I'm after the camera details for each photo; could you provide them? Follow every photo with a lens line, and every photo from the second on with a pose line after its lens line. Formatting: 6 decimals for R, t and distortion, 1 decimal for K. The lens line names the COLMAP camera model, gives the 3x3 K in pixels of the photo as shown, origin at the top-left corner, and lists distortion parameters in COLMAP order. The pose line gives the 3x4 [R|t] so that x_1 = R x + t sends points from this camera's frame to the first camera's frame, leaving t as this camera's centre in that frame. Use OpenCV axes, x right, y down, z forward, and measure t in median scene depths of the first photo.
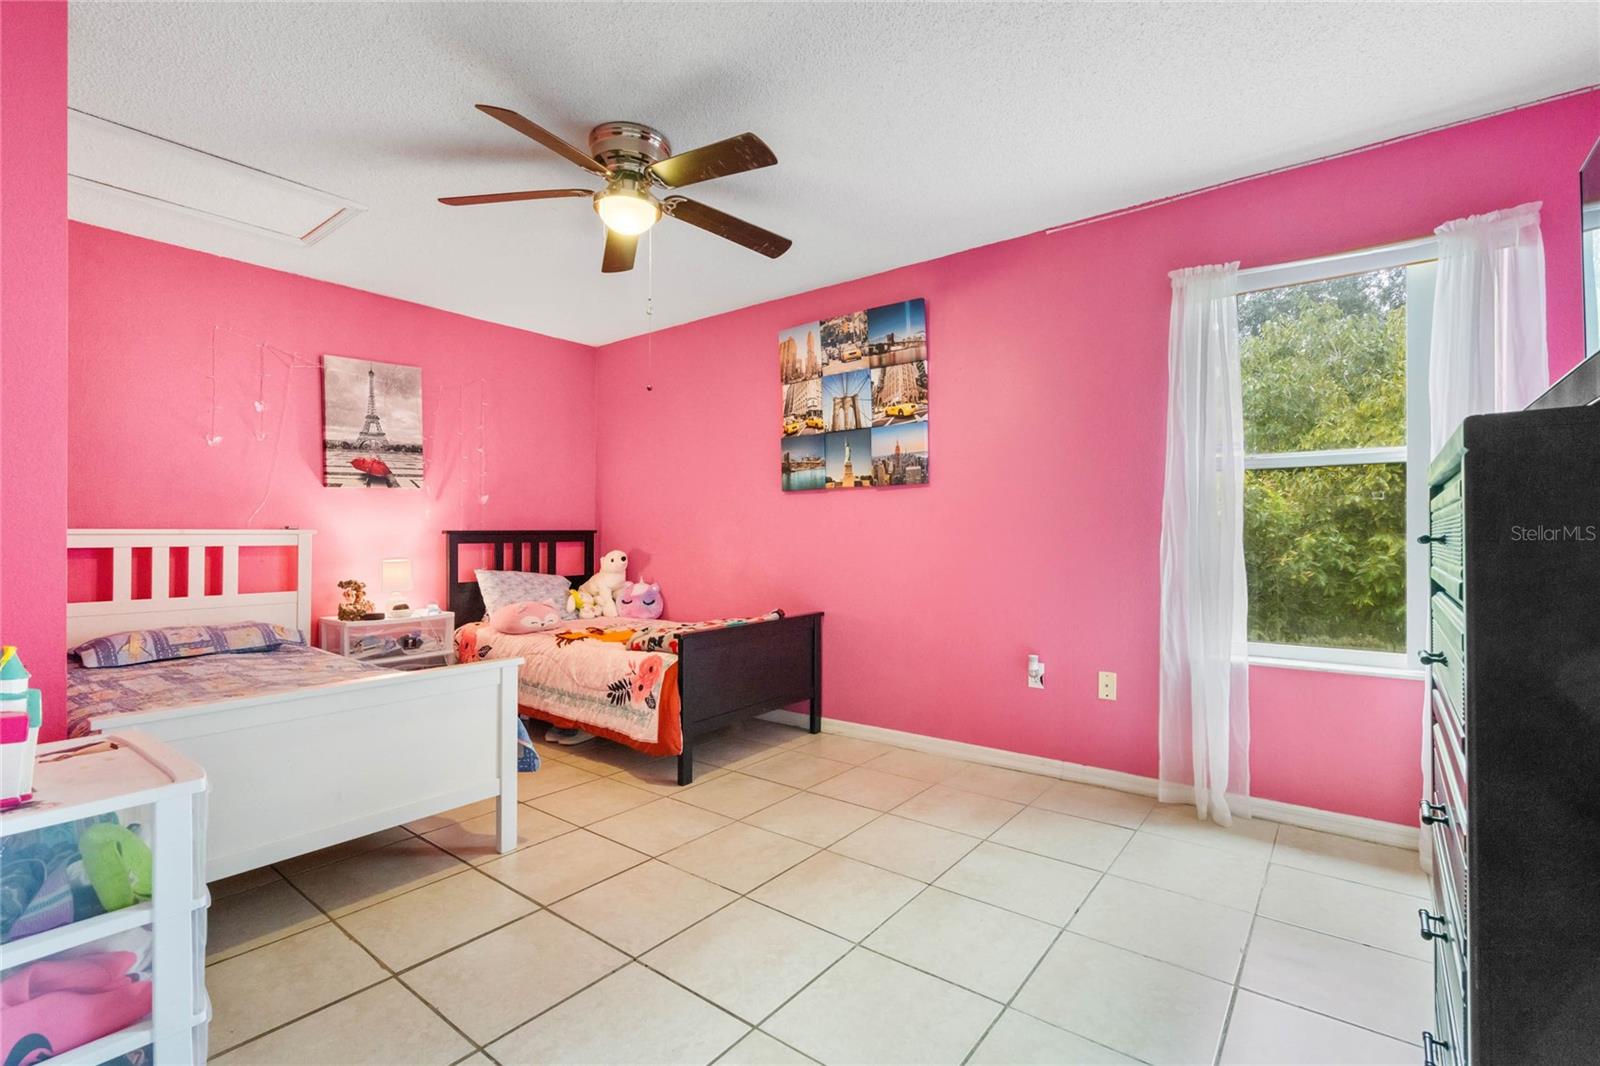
lens RADIAL K [[731.5, 0, 788.1], [0, 731.5, 529.2], [0, 0, 1]] dist [-0.004318, -0.000045]
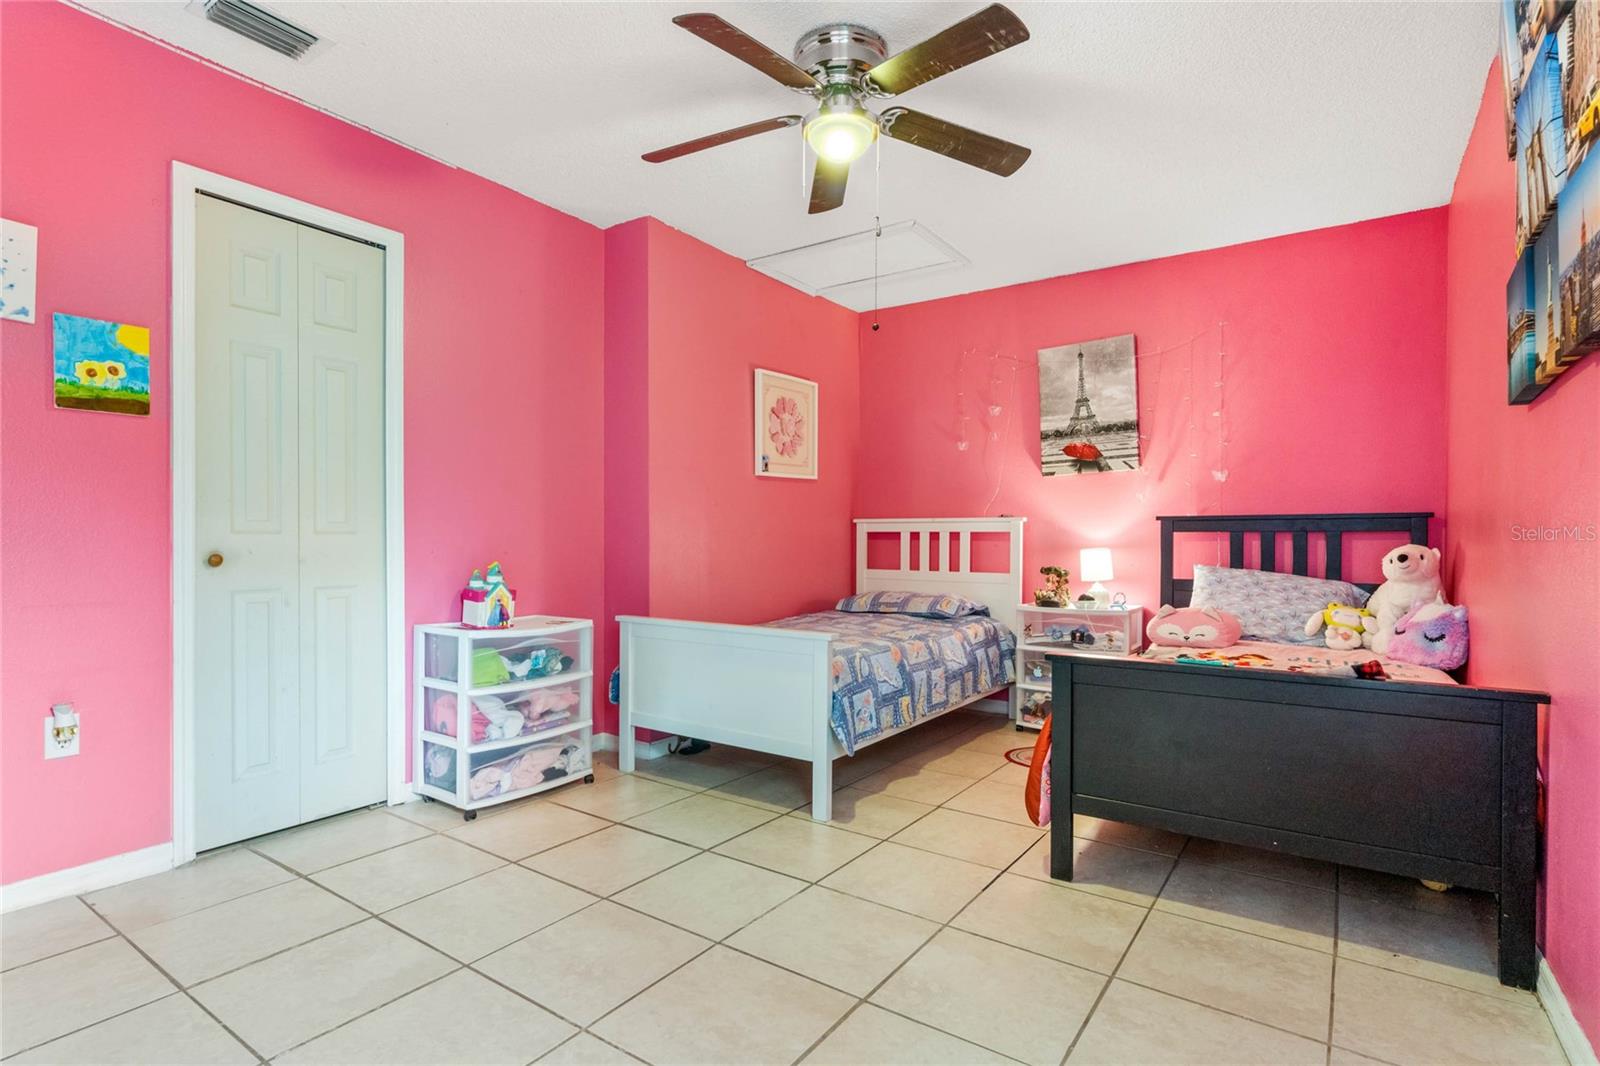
lens RADIAL K [[774.6, 0, 791.6], [0, 774.6, 537.6], [0, 0, 1]] dist [-0.000834, 0.000580]
pose [[0.065269, 0.001278, -0.997867, 0.430522], [-0.000980, 0.999999, 0.001216, 0.027460], [0.997867, 0.000898, 0.065270, 0.551723]]
